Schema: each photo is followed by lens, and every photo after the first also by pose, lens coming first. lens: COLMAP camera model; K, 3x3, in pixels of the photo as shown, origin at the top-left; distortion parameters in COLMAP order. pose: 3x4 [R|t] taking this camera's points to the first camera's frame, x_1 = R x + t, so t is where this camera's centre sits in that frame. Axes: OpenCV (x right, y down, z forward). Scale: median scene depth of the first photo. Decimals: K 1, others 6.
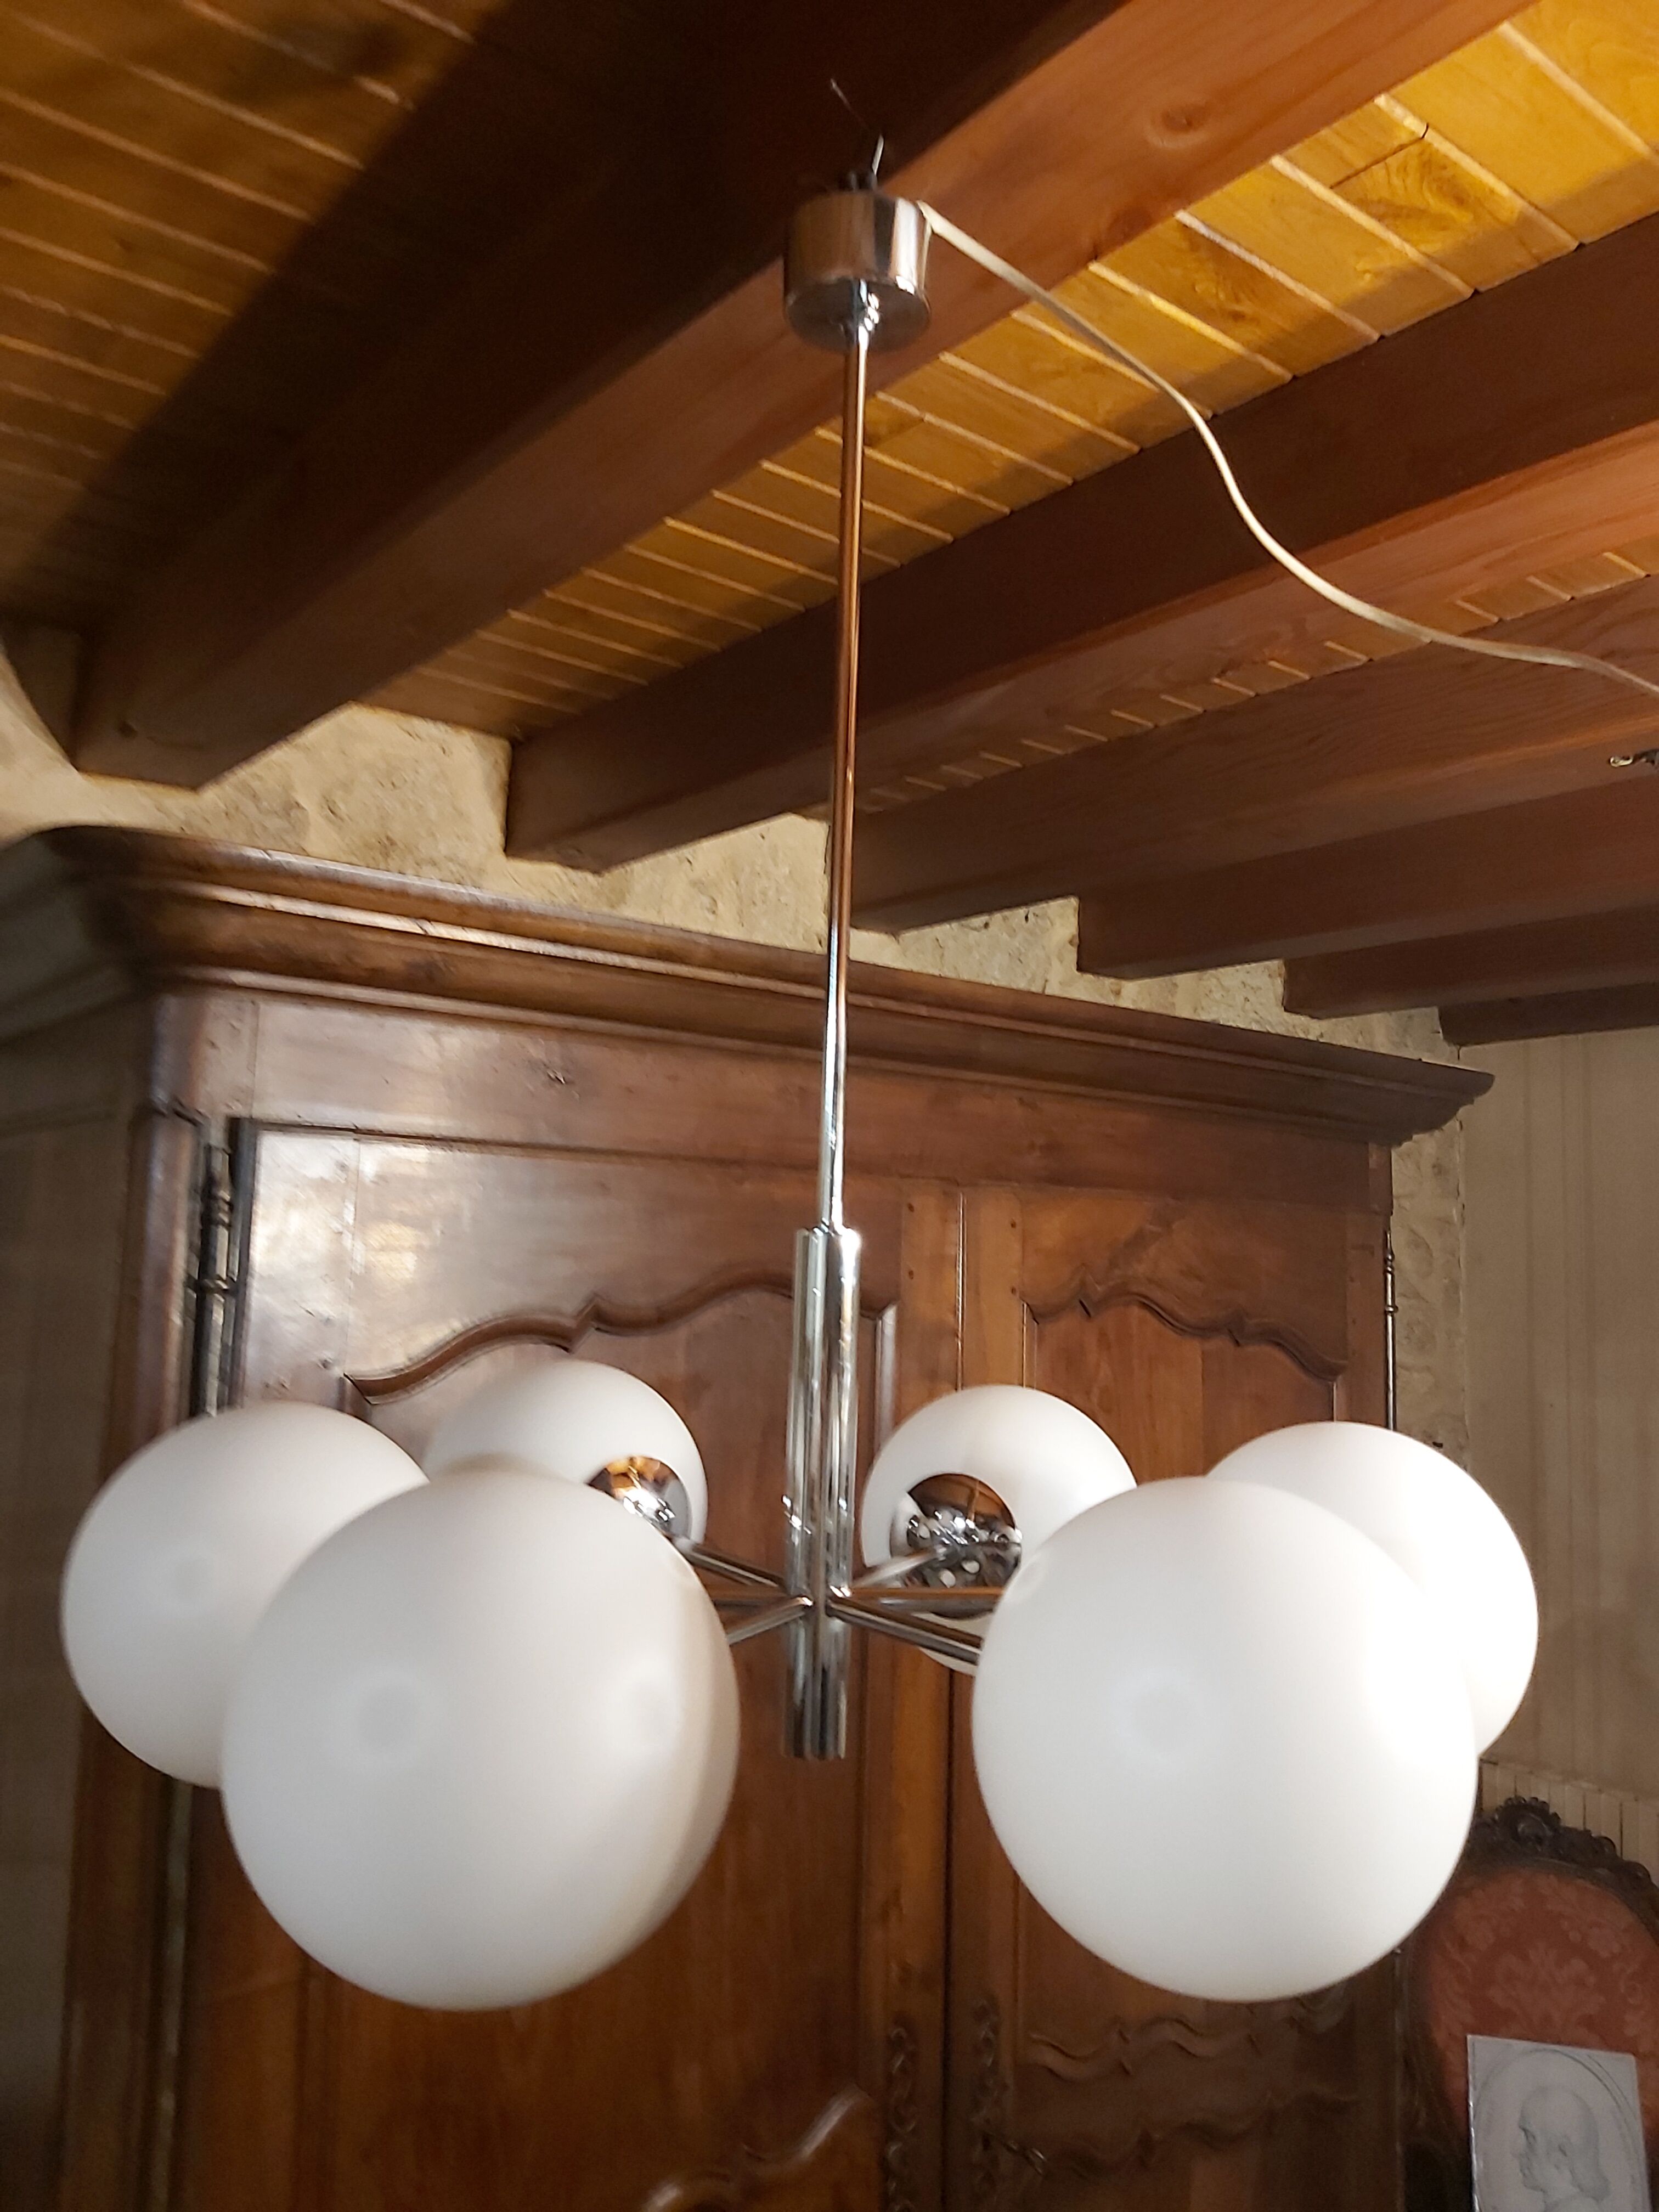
lens RADIAL K [[1715.7, 0, 845.2], [0, 1715.7, 1097.8], [0, 0, 1]] dist [0.072221, -0.139086]
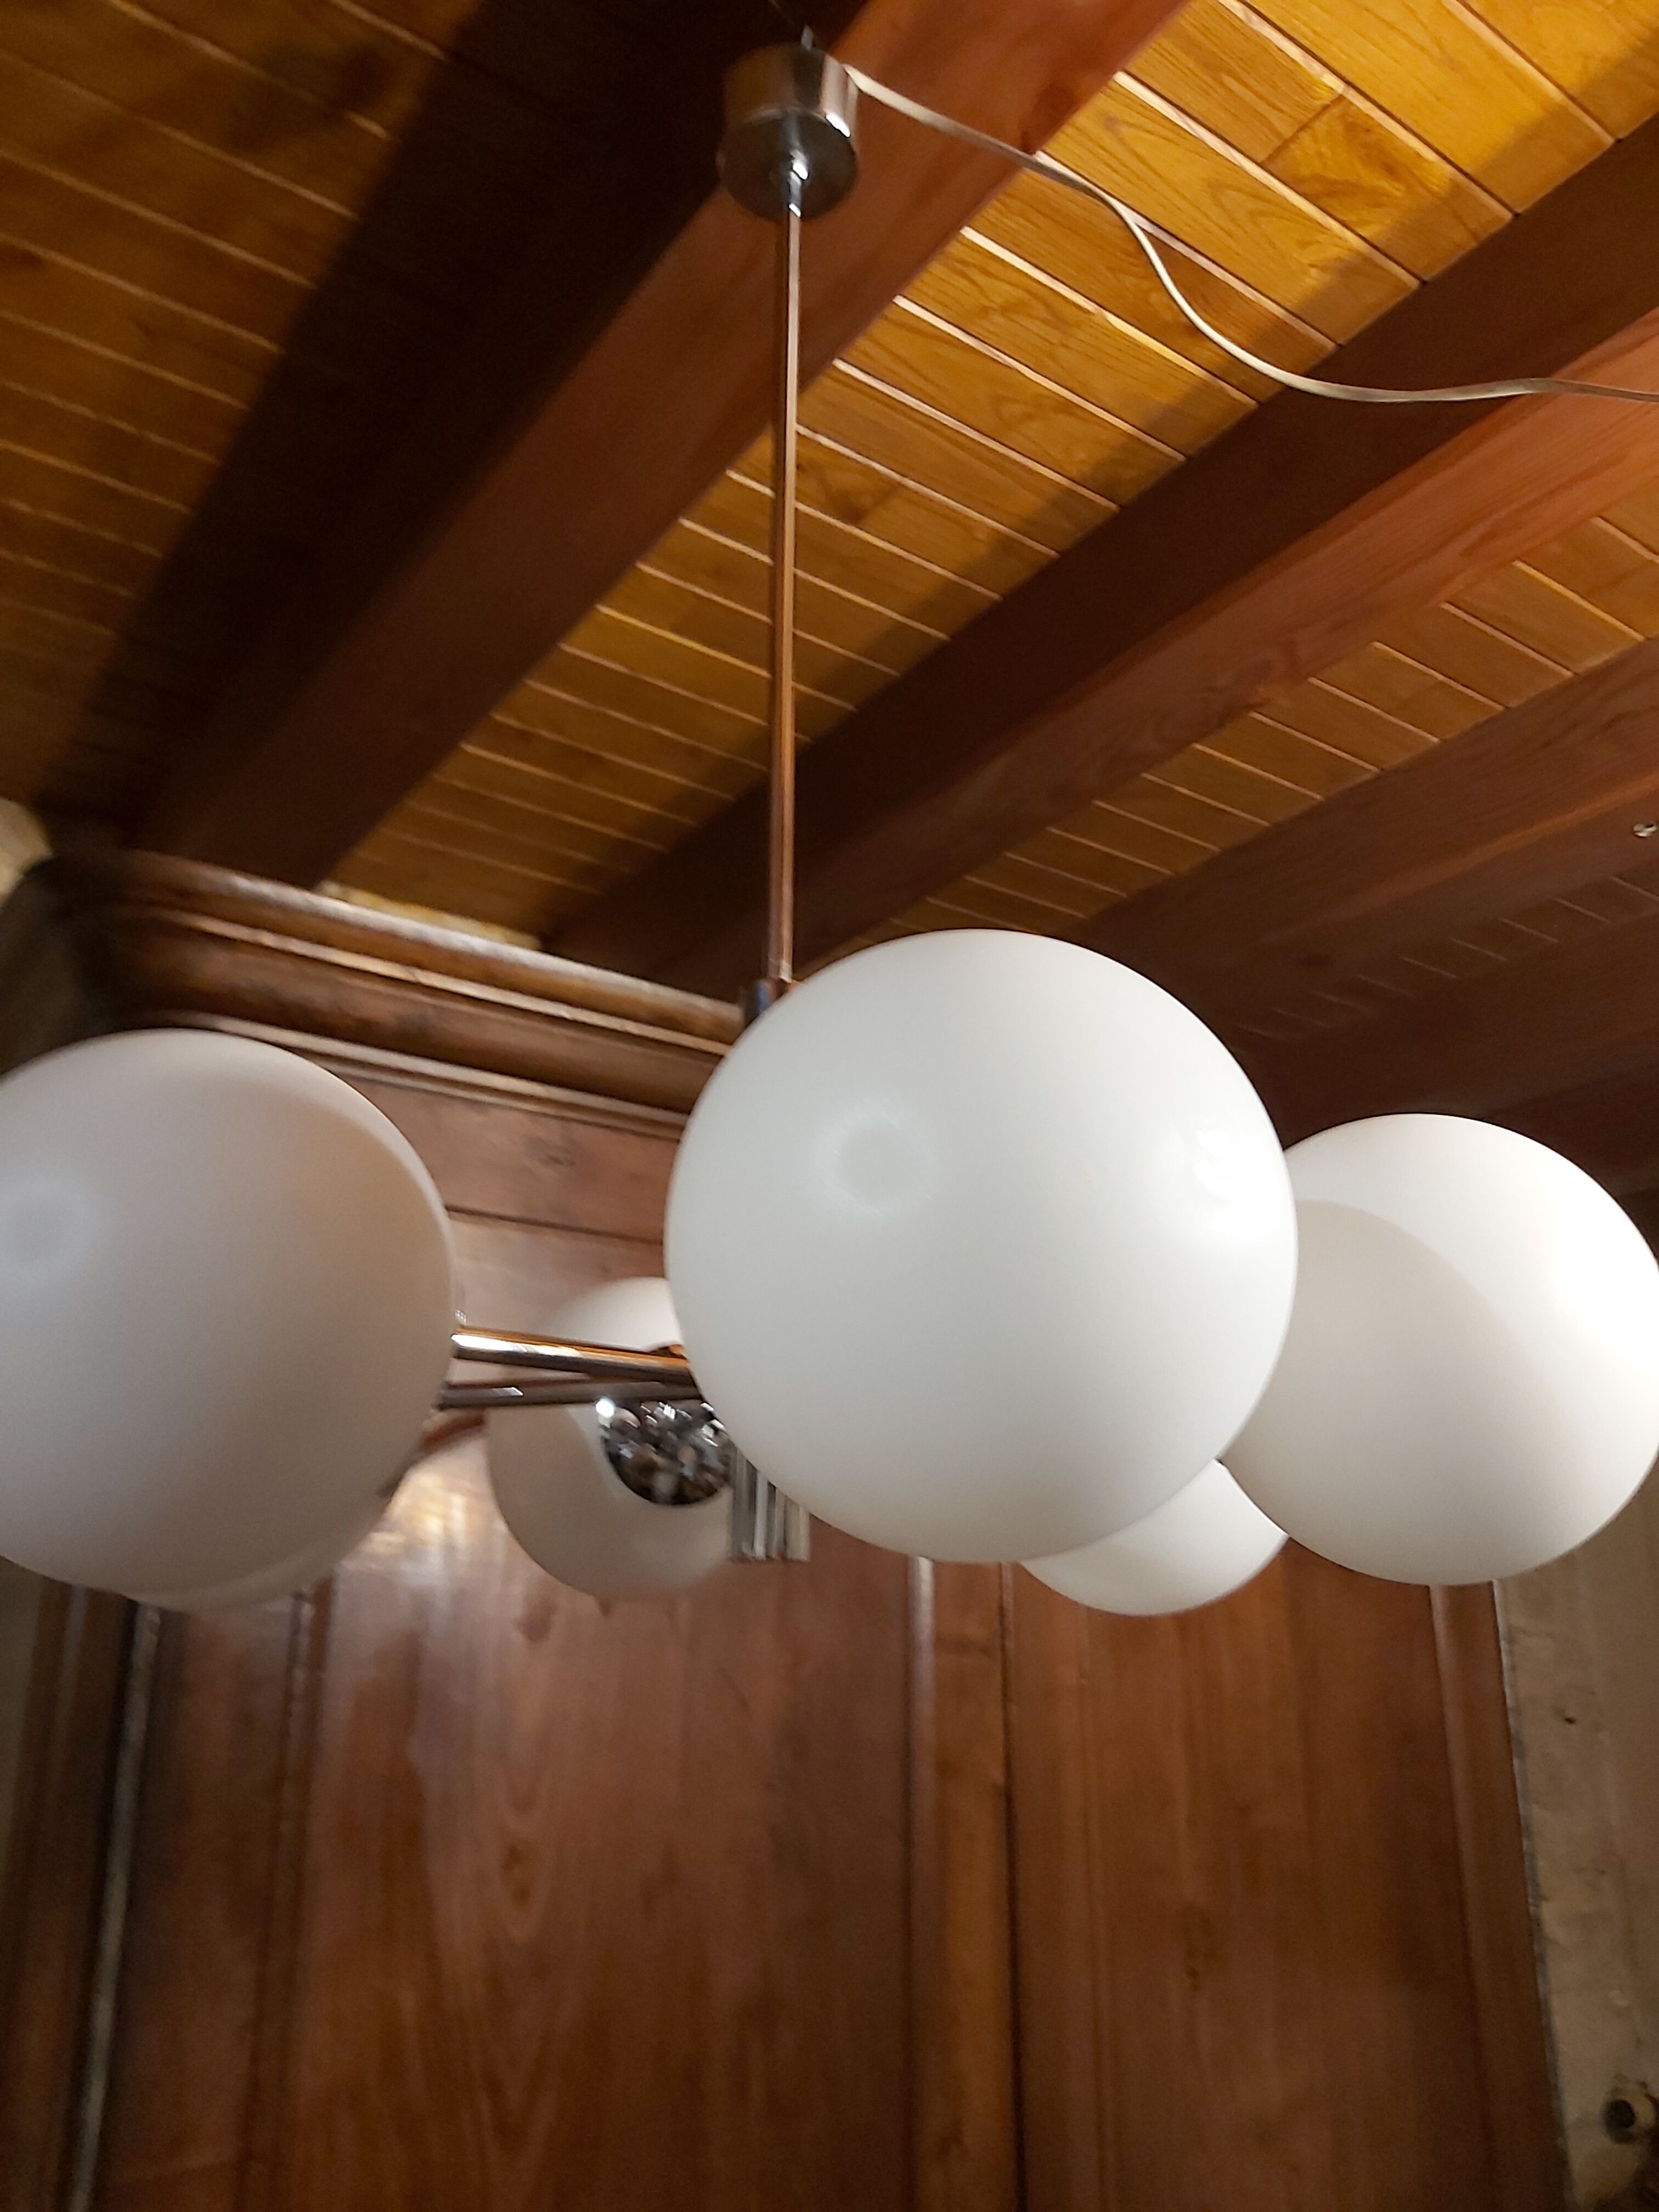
lens RADIAL K [[1704.1, 0, 827.2], [0, 1704.1, 1098.0], [0, 0, 1]] dist [0.062070, -0.155507]
pose [[0.997819, -0.043882, -0.049306, 0.031596], [0.031577, 0.973328, -0.227233, 0.182554], [0.057963, 0.225181, 0.972591, 0.078297]]
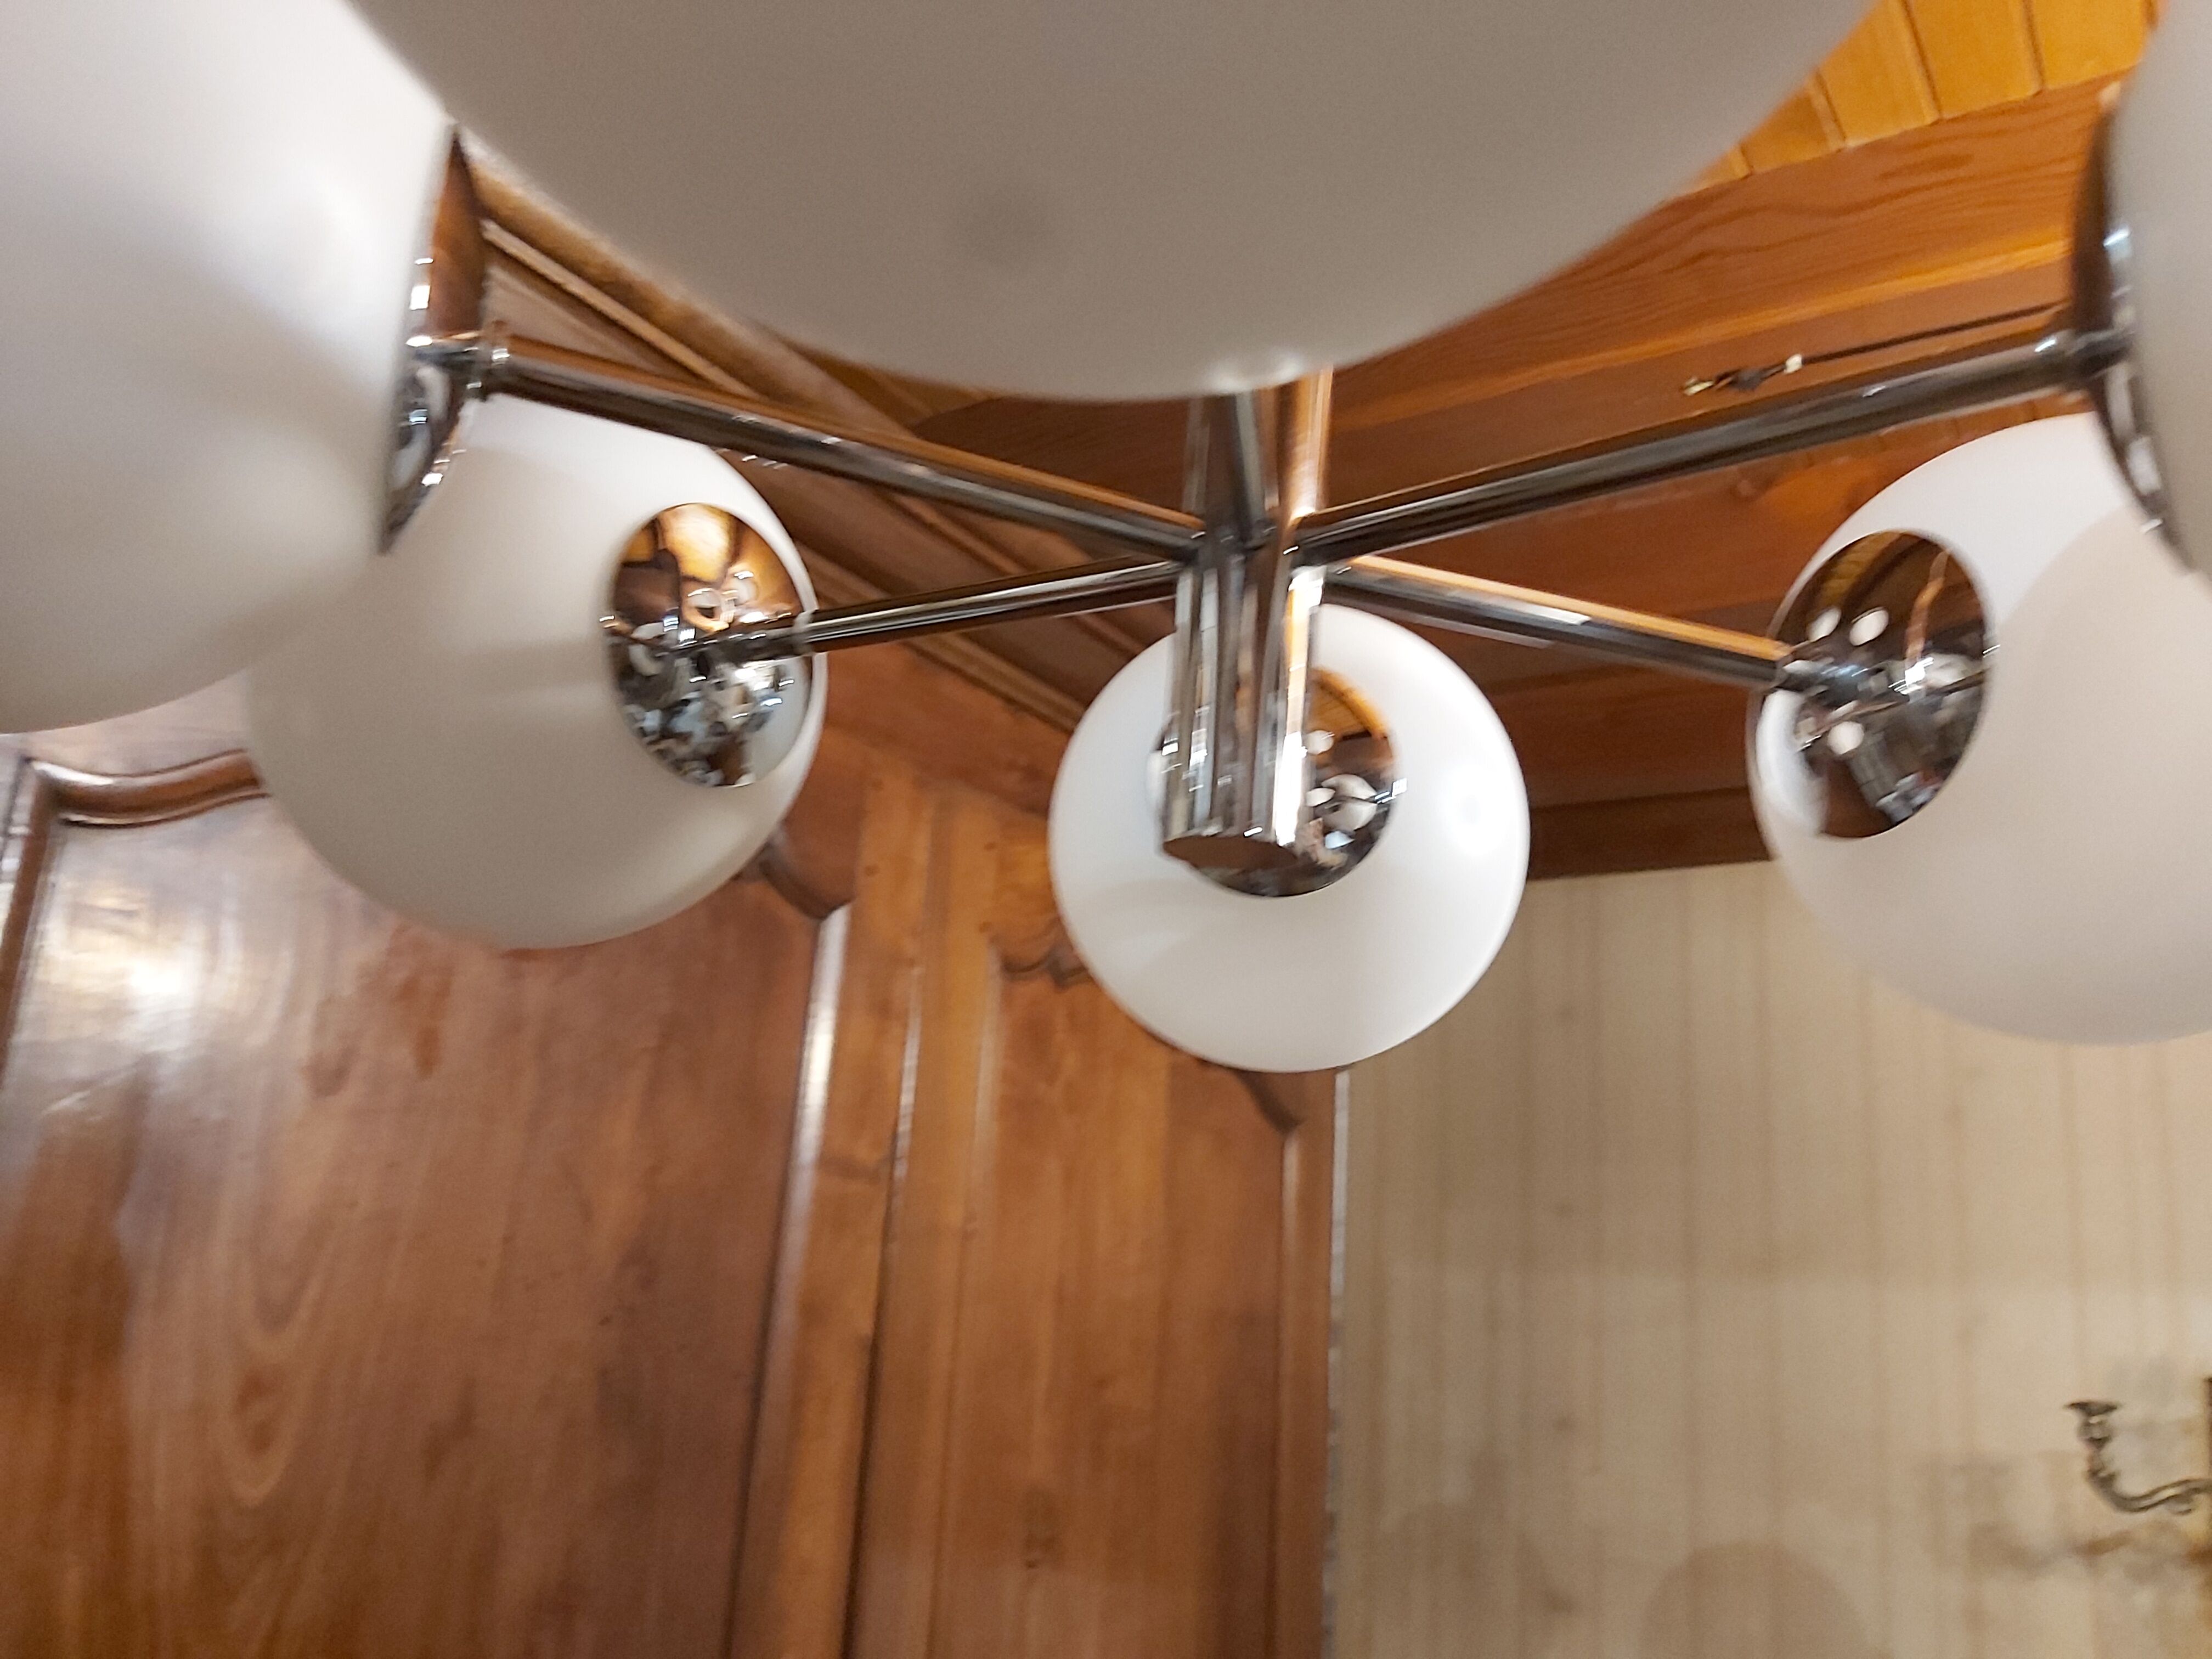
lens RADIAL K [[1713.1, 0, 1080.5], [0, 1713.1, 828.4], [0, 0, 1]] dist [0.061191, -0.129718]
pose [[0.955279, 0.116121, 0.271951, -0.094280], [-0.073658, 0.984124, -0.161476, 0.235689], [-0.286384, 0.134224, 0.948666, 0.306842]]
